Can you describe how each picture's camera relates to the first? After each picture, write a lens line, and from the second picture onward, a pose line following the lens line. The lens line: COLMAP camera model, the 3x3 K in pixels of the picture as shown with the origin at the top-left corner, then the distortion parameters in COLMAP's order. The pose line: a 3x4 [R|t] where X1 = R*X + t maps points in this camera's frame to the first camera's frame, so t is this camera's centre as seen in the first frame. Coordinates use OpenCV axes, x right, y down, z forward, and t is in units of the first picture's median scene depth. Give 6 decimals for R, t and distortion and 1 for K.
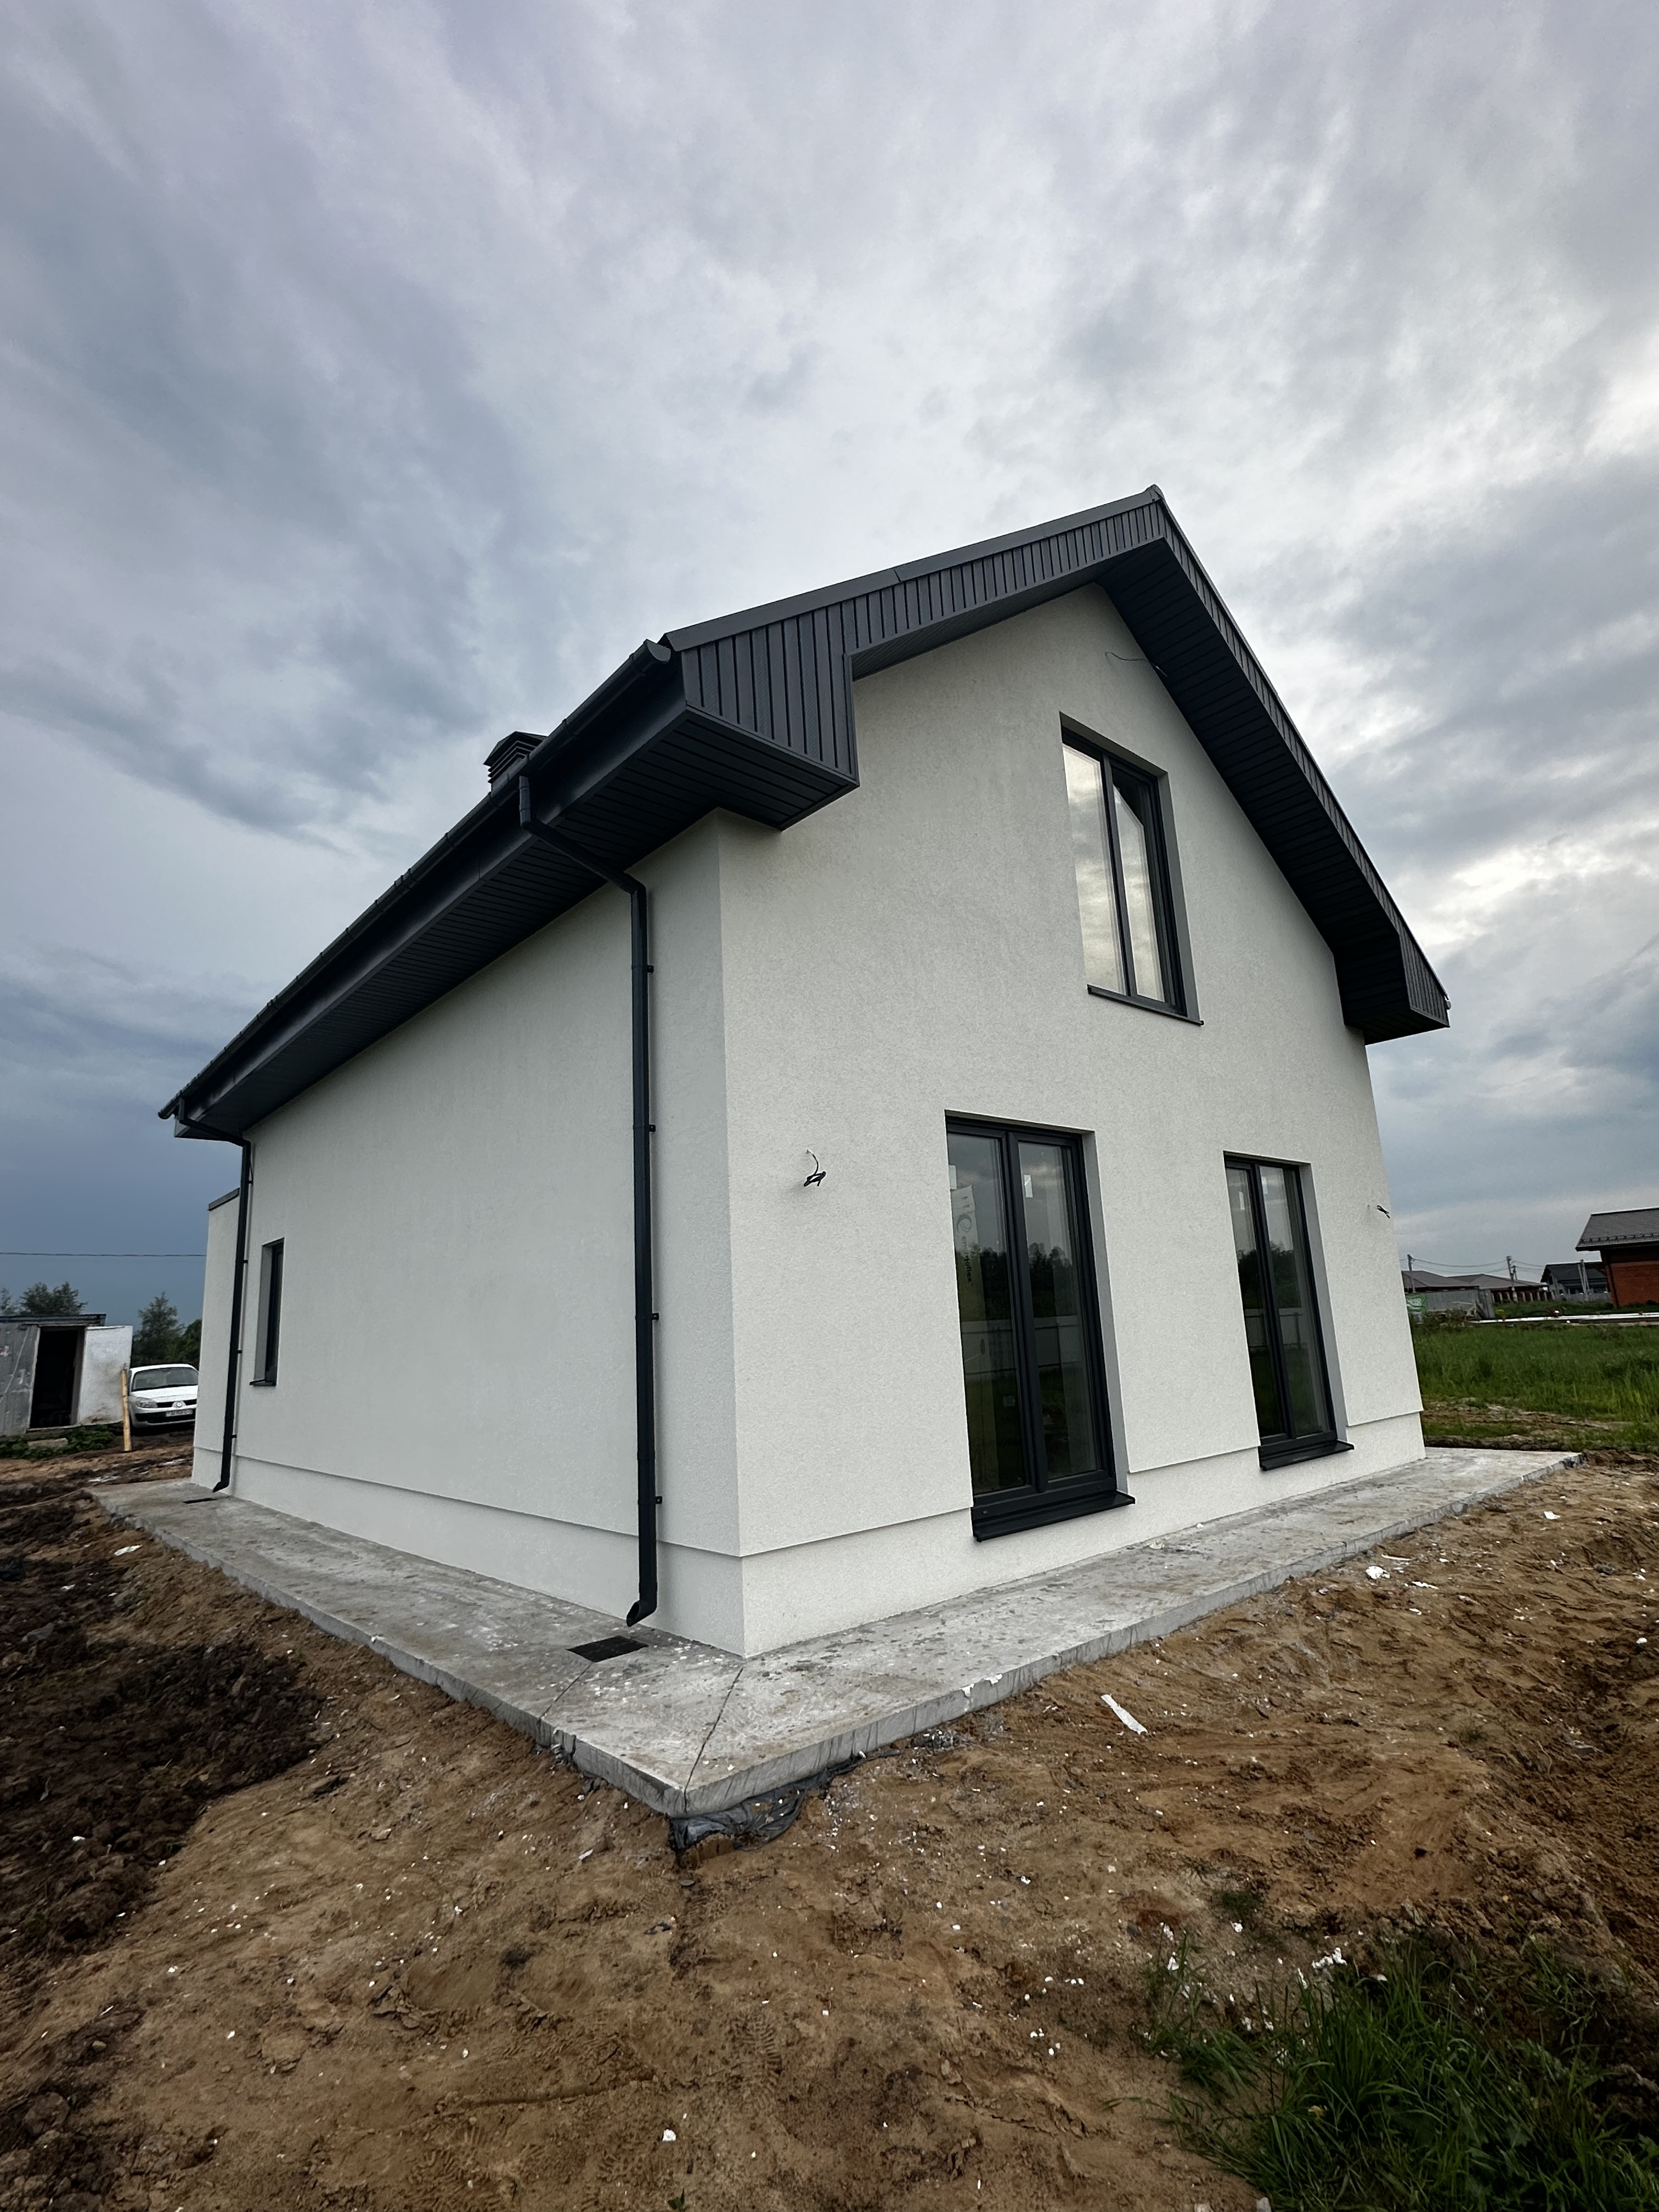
lens RADIAL K [[1070.9, 0, 861.4], [0, 1070.9, 1110.5], [0, 0, 1]] dist [-0.001202, -0.000071]
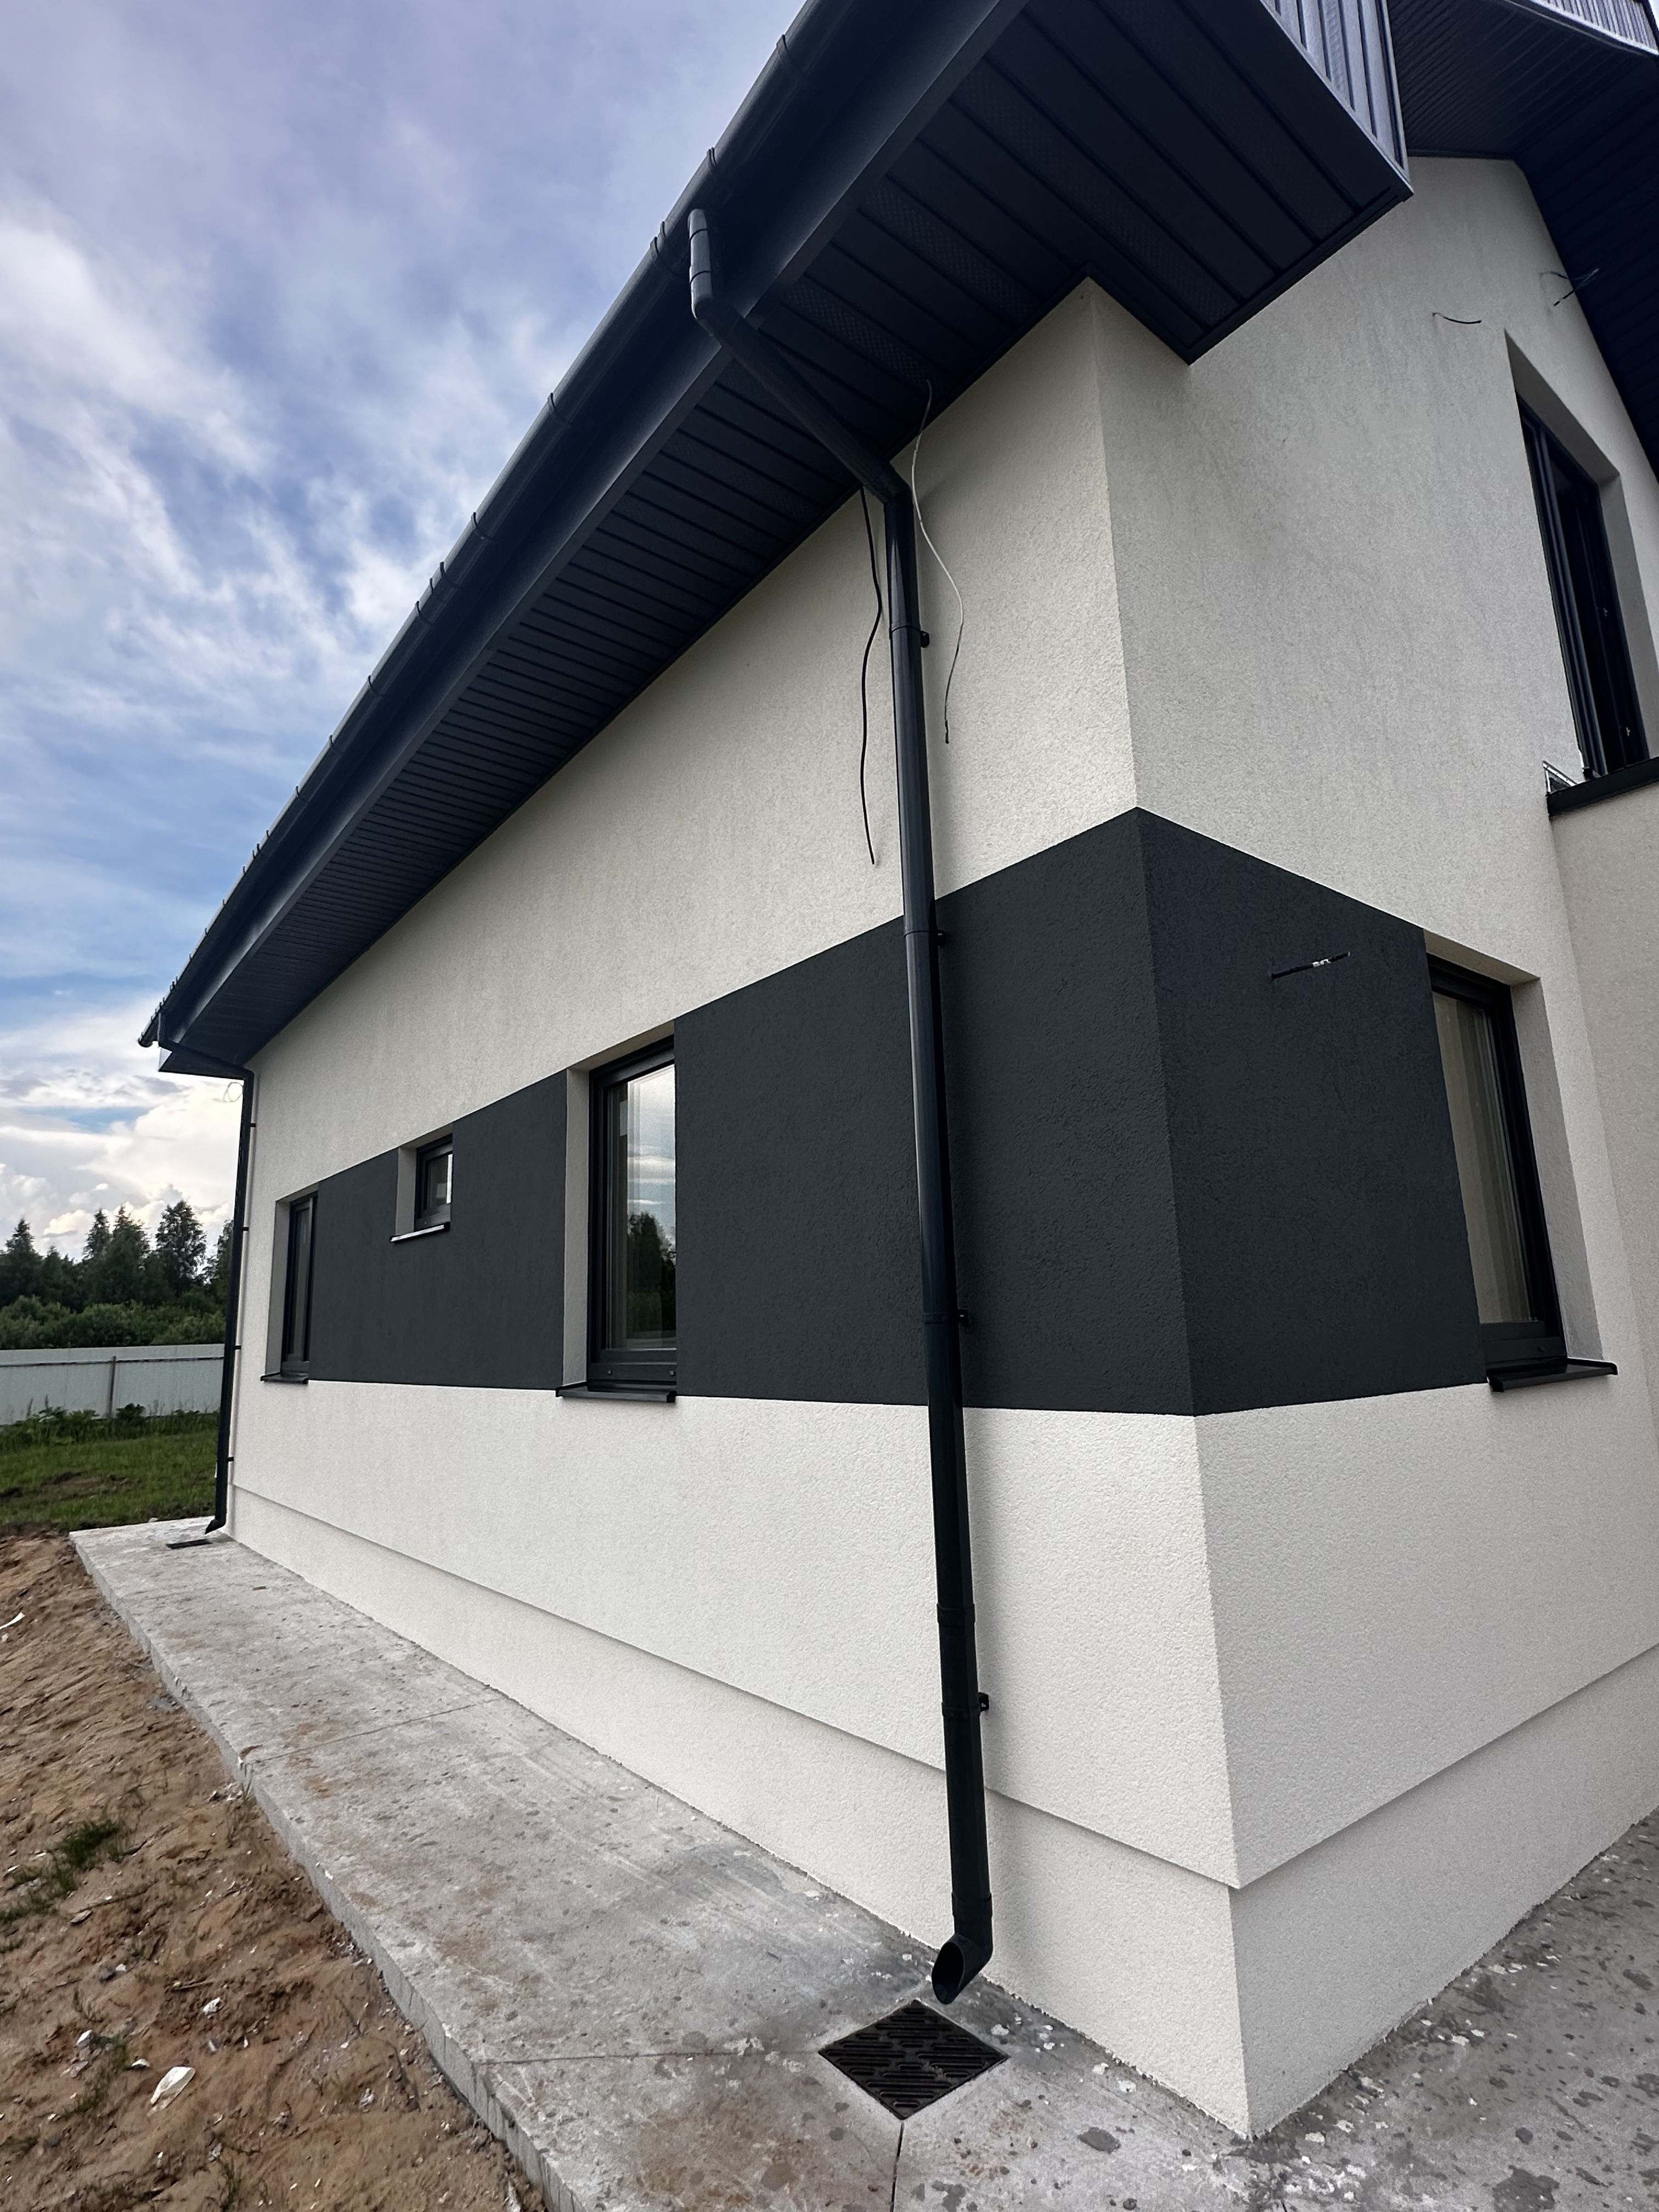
lens RADIAL K [[1125.3, 0, 829.5], [0, 1125.3, 1106.0], [0, 0, 1]] dist [-0.001937, -0.000024]
pose [[0.997648, 0.003866, -0.068441, -0.205141], [-0.003173, 0.999943, 0.010225, 0.086841], [0.068477, -0.009983, 0.997603, 0.456495]]
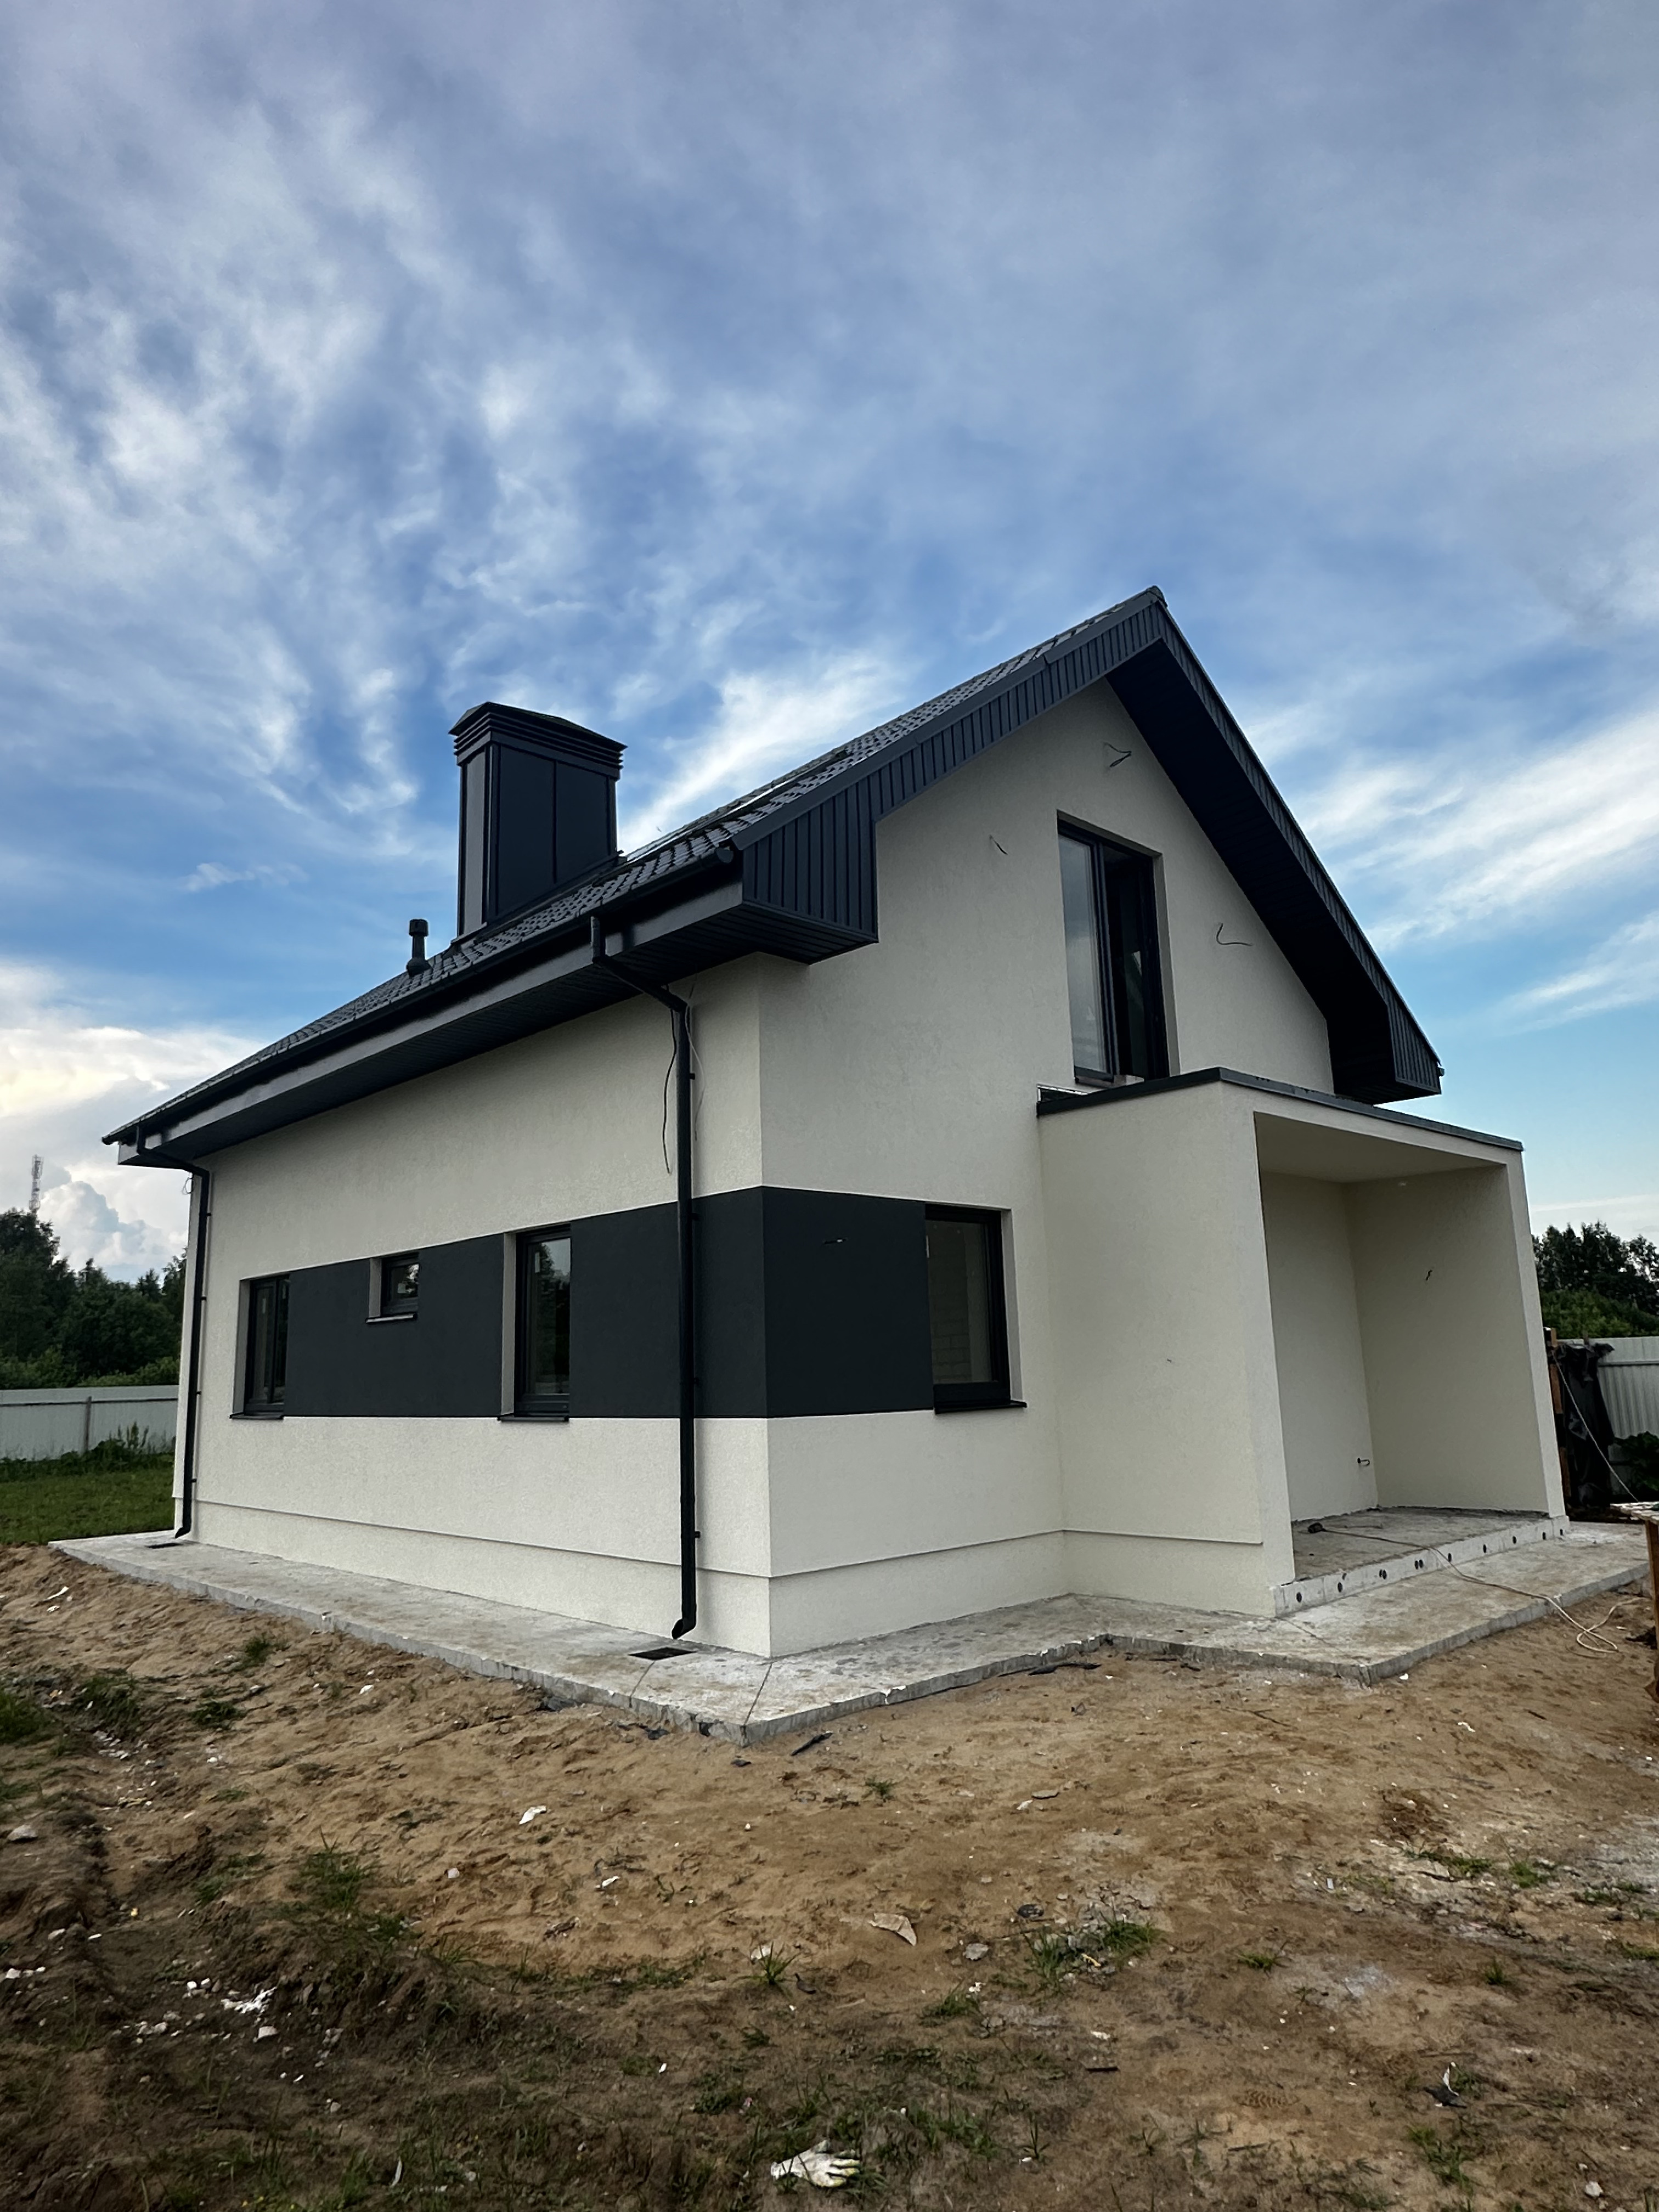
lens RADIAL K [[1371.1, 0, 829.5], [0, 1371.1, 1106.0], [0, 0, 1]] dist [0.029173, 0.000445]
pose [[0.999515, 0.024203, 0.019619, -0.077784], [-0.024567, 0.999526, 0.018539, -0.132166], [-0.019161, -0.019012, 0.999636, -0.474967]]
